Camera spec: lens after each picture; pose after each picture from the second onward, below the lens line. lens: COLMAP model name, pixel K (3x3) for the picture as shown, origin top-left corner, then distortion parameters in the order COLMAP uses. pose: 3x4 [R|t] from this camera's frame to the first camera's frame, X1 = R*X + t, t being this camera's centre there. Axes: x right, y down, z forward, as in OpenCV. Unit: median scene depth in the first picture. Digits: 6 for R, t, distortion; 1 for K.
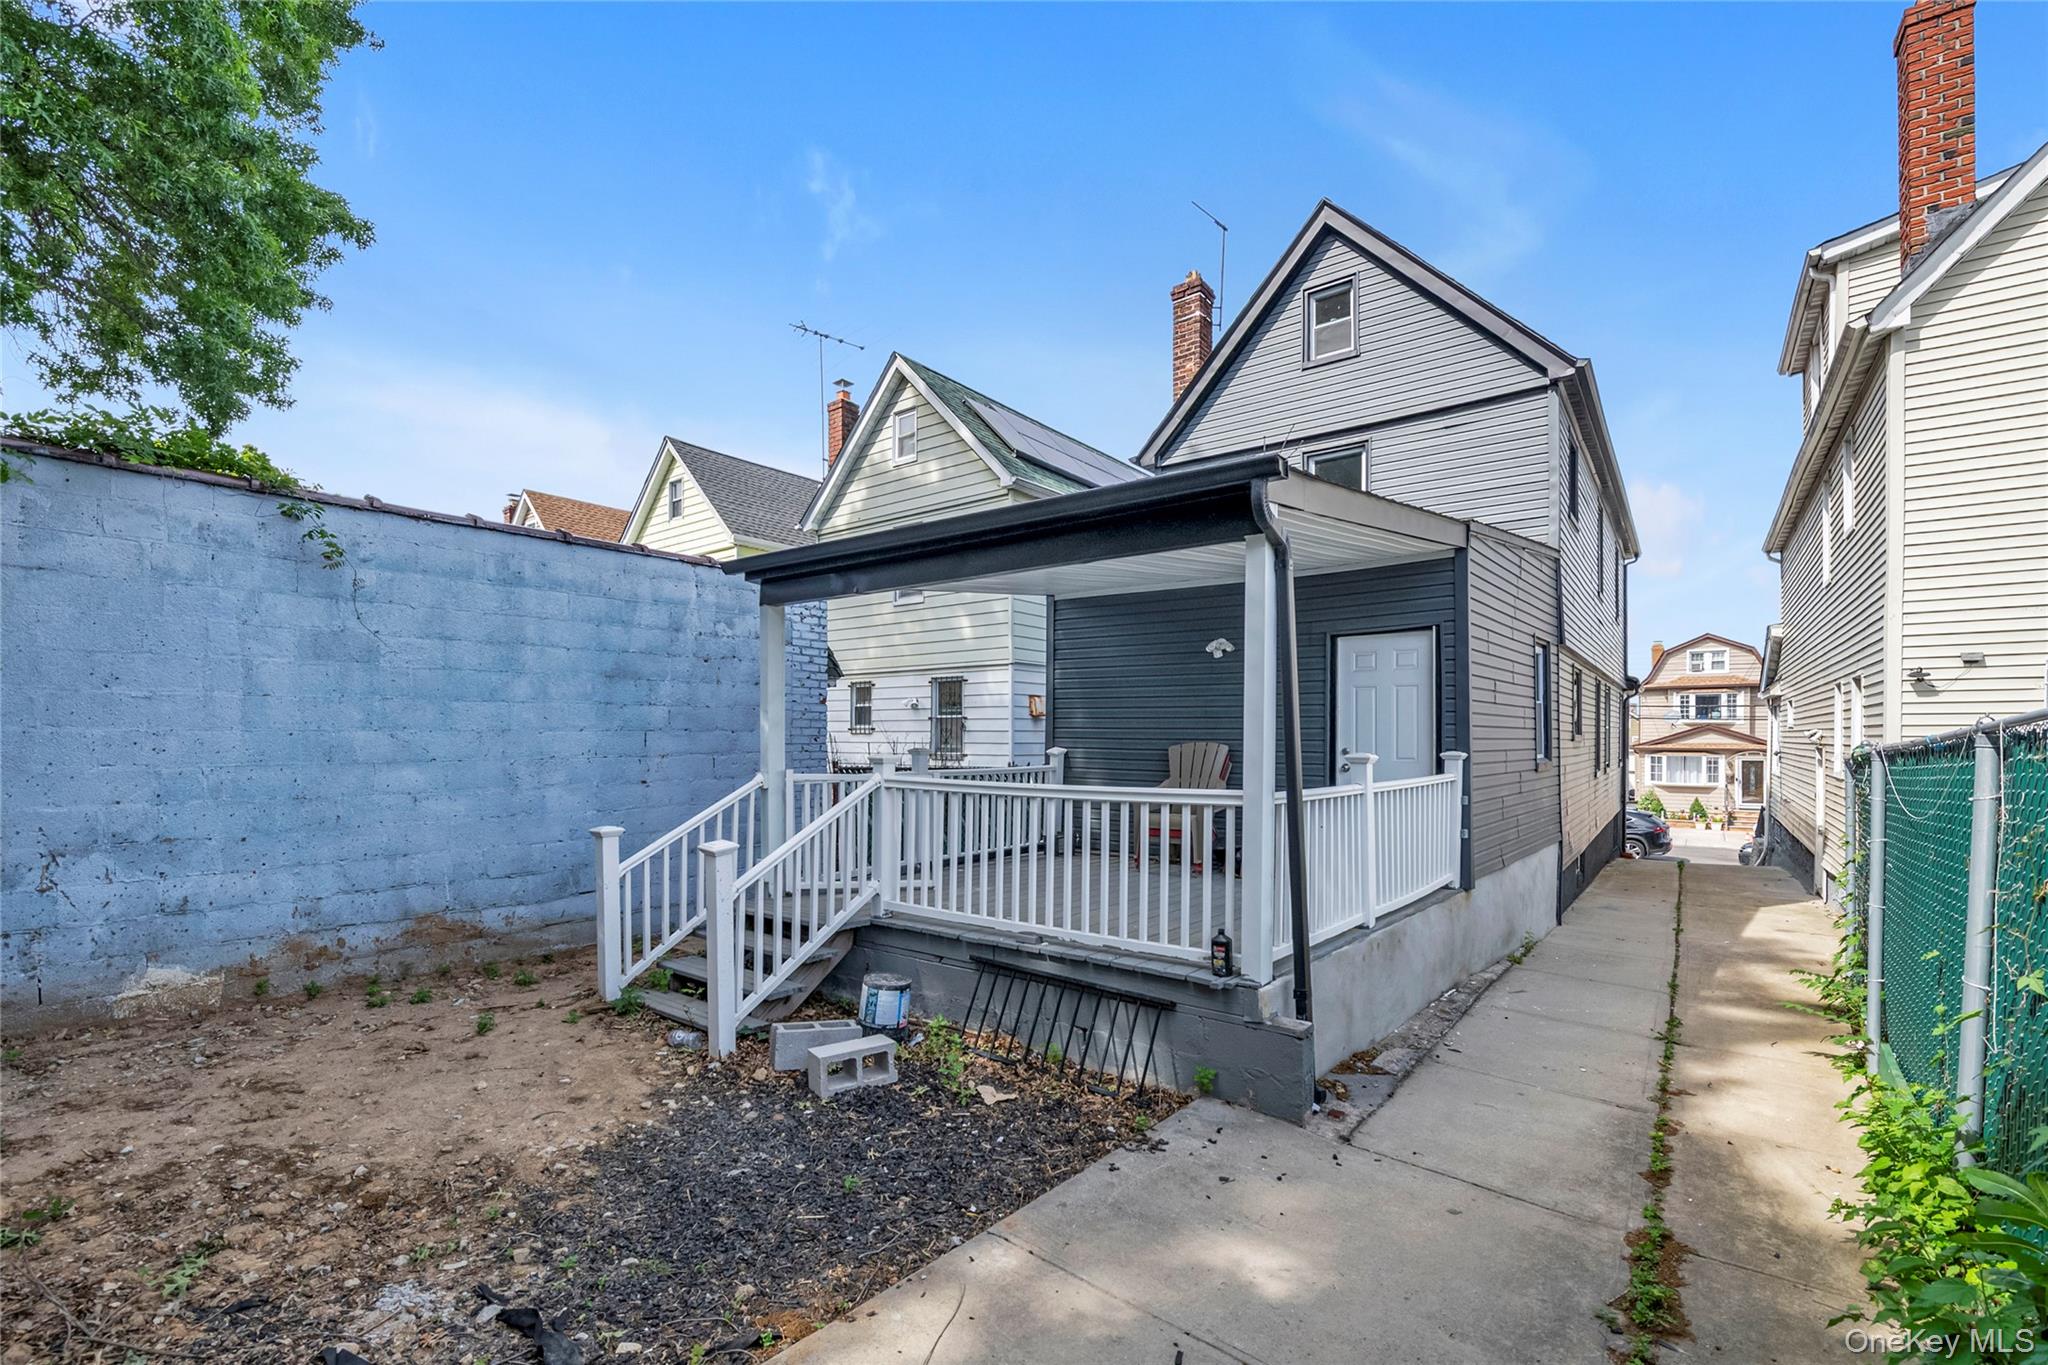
lens RADIAL K [[872.8, 0, 1024.5], [0, 872.8, 733.1], [0, 0, 1]] dist [0.000055, 0.000009]
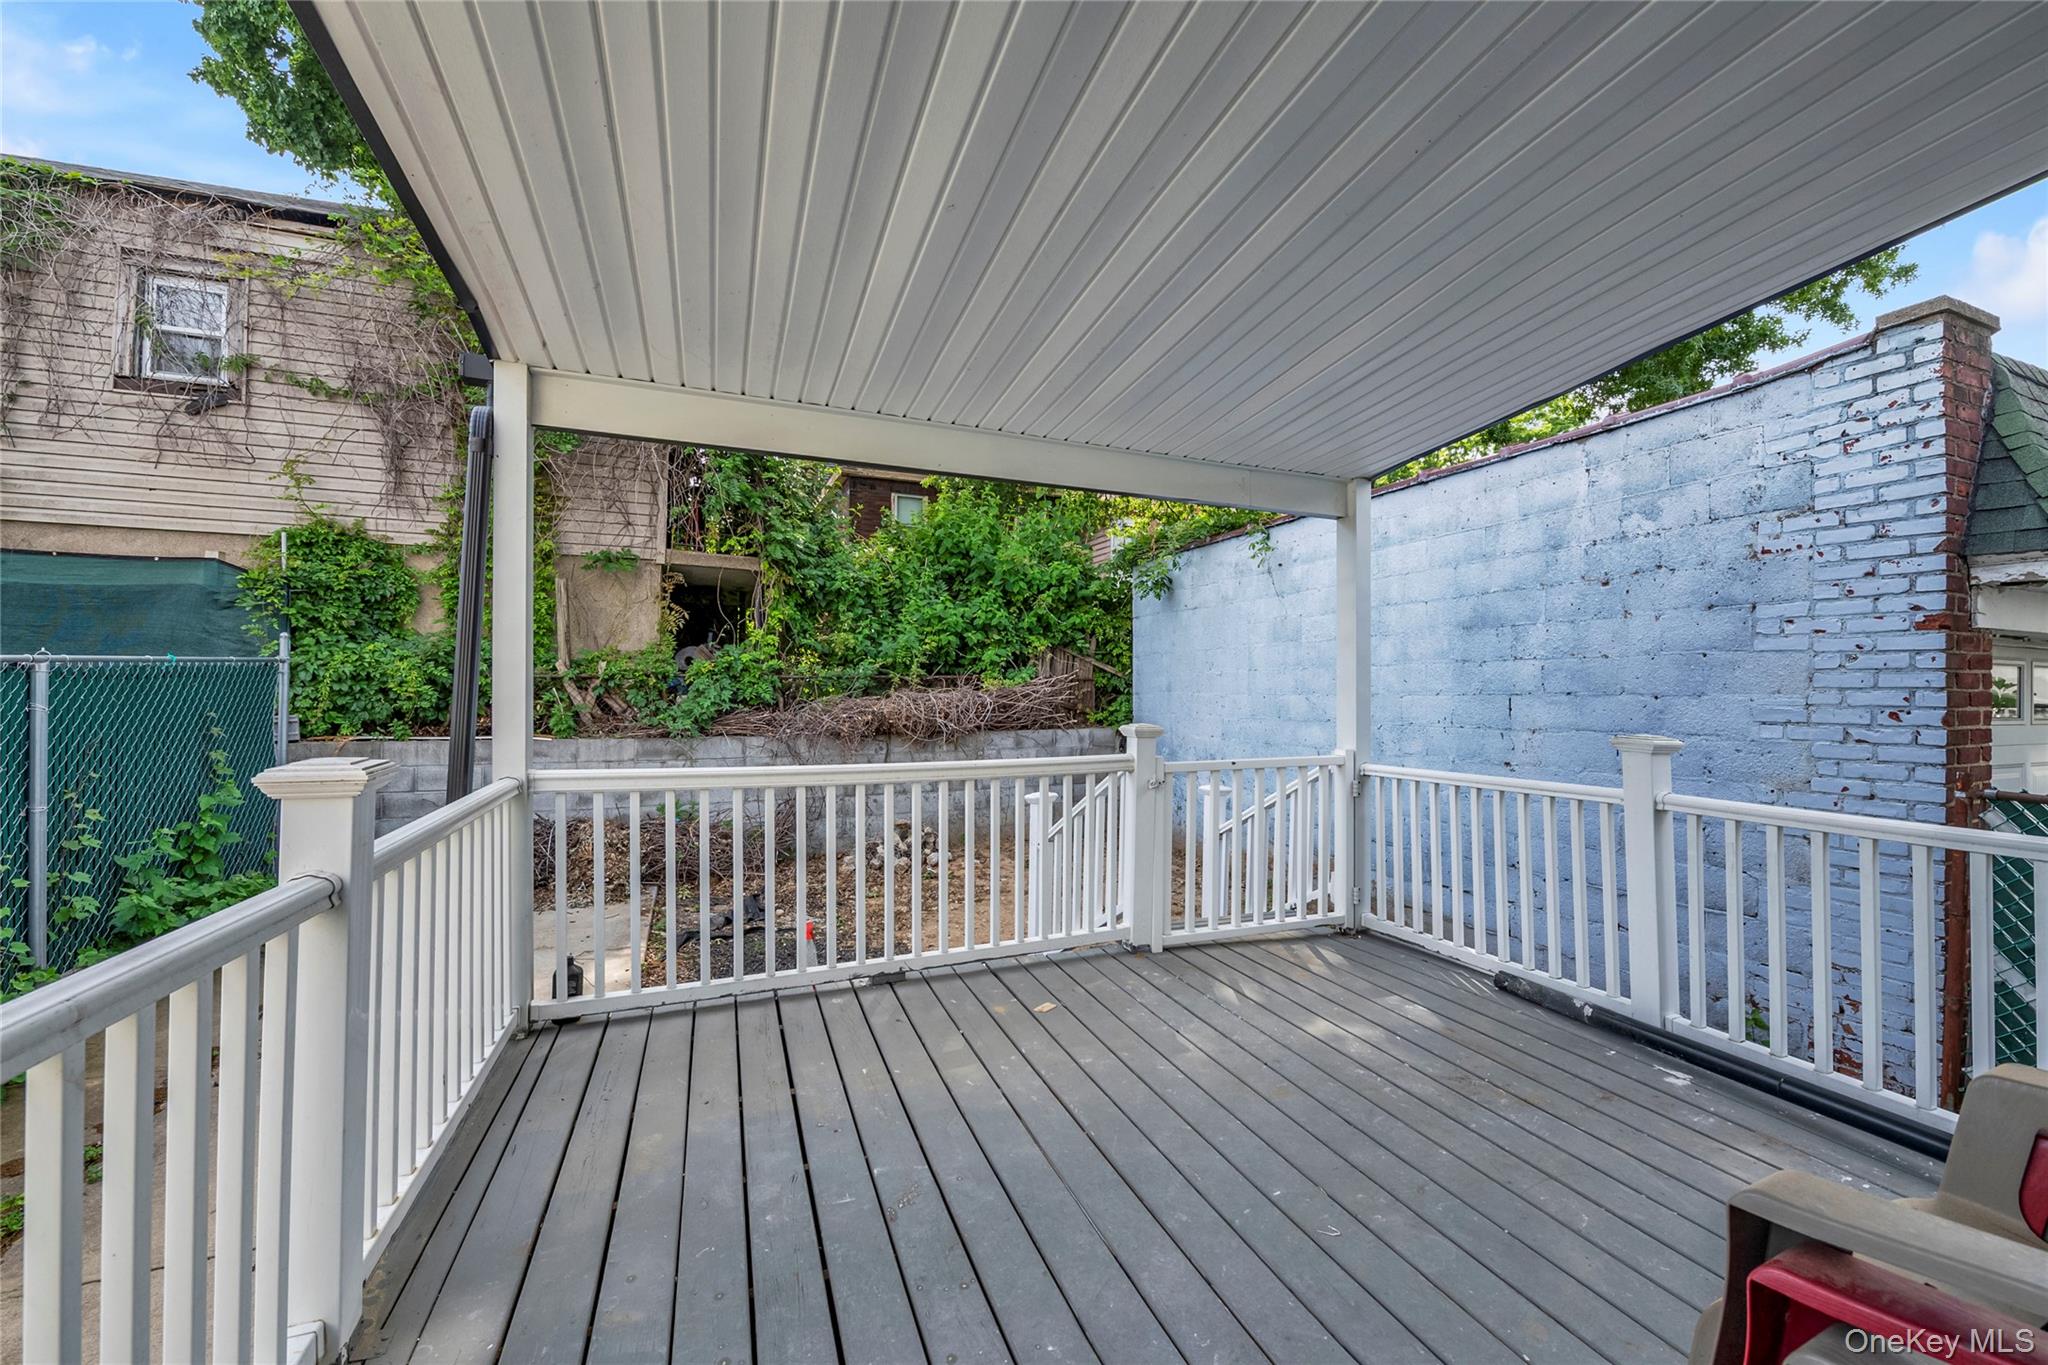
lens RADIAL K [[830.6, 0, 1024.0], [0, 830.6, 682.5], [0, 0, 1]] dist [-0.000367, -0.000032]
pose [[-0.497835, -0.015658, -0.867131, 0.379423], [-0.006821, 0.999877, -0.014140, -0.000442], [0.867245, -0.001125, -0.497880, 0.988617]]
